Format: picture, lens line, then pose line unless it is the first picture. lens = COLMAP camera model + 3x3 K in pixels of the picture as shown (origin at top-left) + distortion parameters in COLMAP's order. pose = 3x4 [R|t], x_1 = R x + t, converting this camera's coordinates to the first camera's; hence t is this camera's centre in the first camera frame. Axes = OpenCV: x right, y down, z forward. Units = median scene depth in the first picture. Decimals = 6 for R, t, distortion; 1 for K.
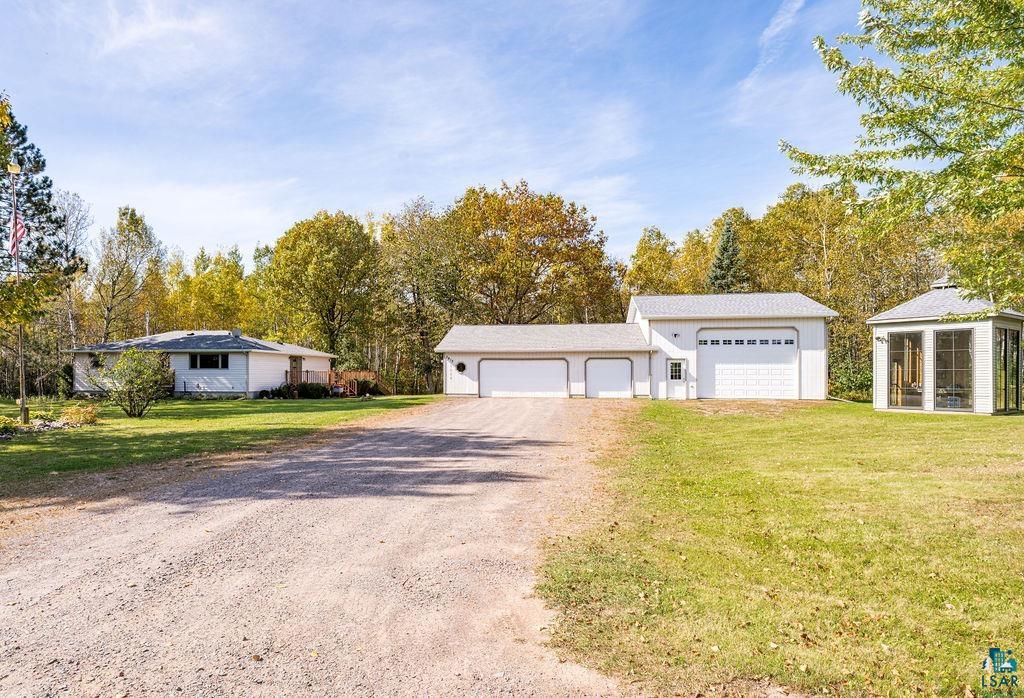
lens RADIAL K [[587.6, 0, 477.8], [0, 587.6, 390.8], [0, 0, 1]] dist [-0.006013, -0.001429]
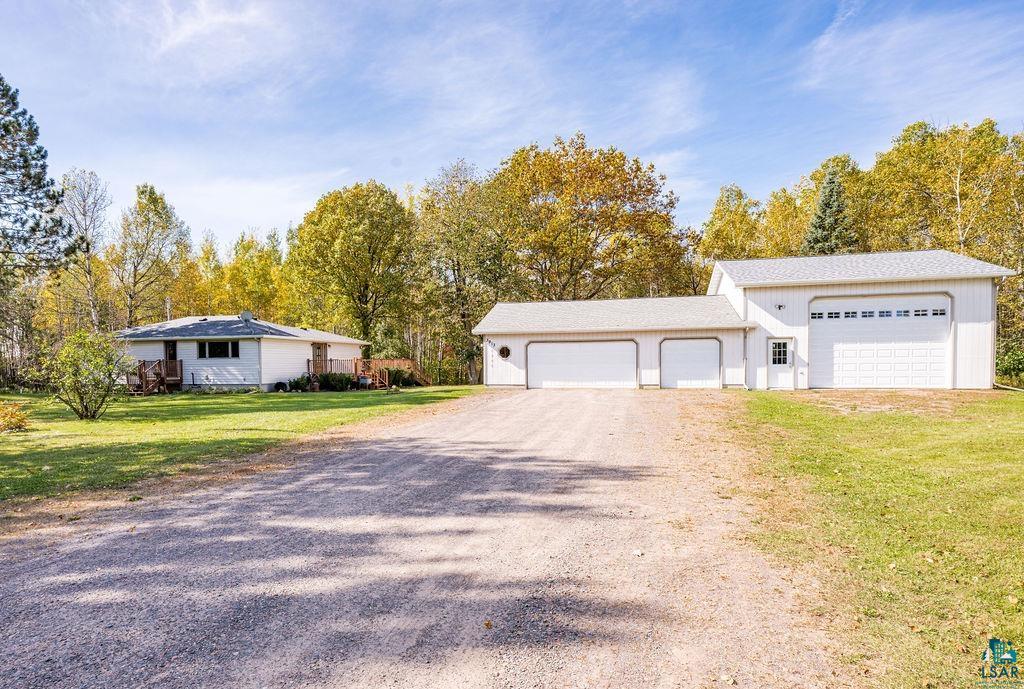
lens RADIAL K [[589.1, 0, 476.9], [0, 589.1, 401.1], [0, 0, 1]] dist [-0.011395, -0.000023]
pose [[0.995815, -0.005713, -0.091218, 0.005344], [0.009118, 0.999275, 0.036961, -0.001780], [0.090941, -0.037638, 0.995145, 0.125165]]
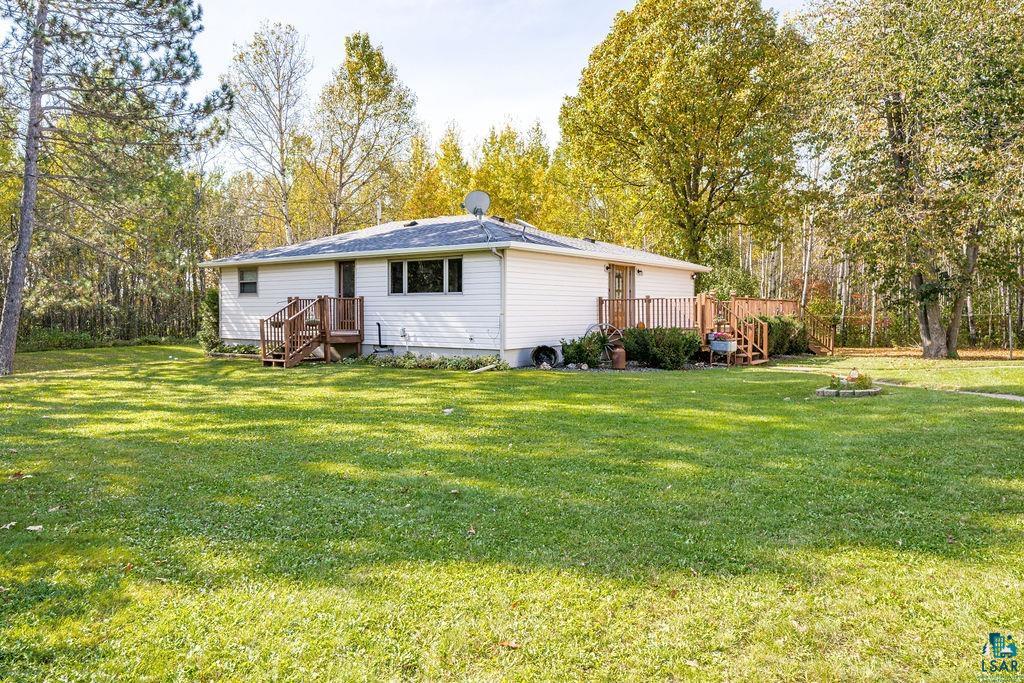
lens RADIAL K [[705.9, 0, 511.0], [0, 705.9, 341.0], [0, 0, 1]] dist [0.004494, 0.000437]
pose [[0.897438, 0.016843, -0.440818, -0.137985], [-0.009972, 0.999790, 0.017900, -0.009976], [0.441027, -0.011669, 0.897418, 0.448410]]
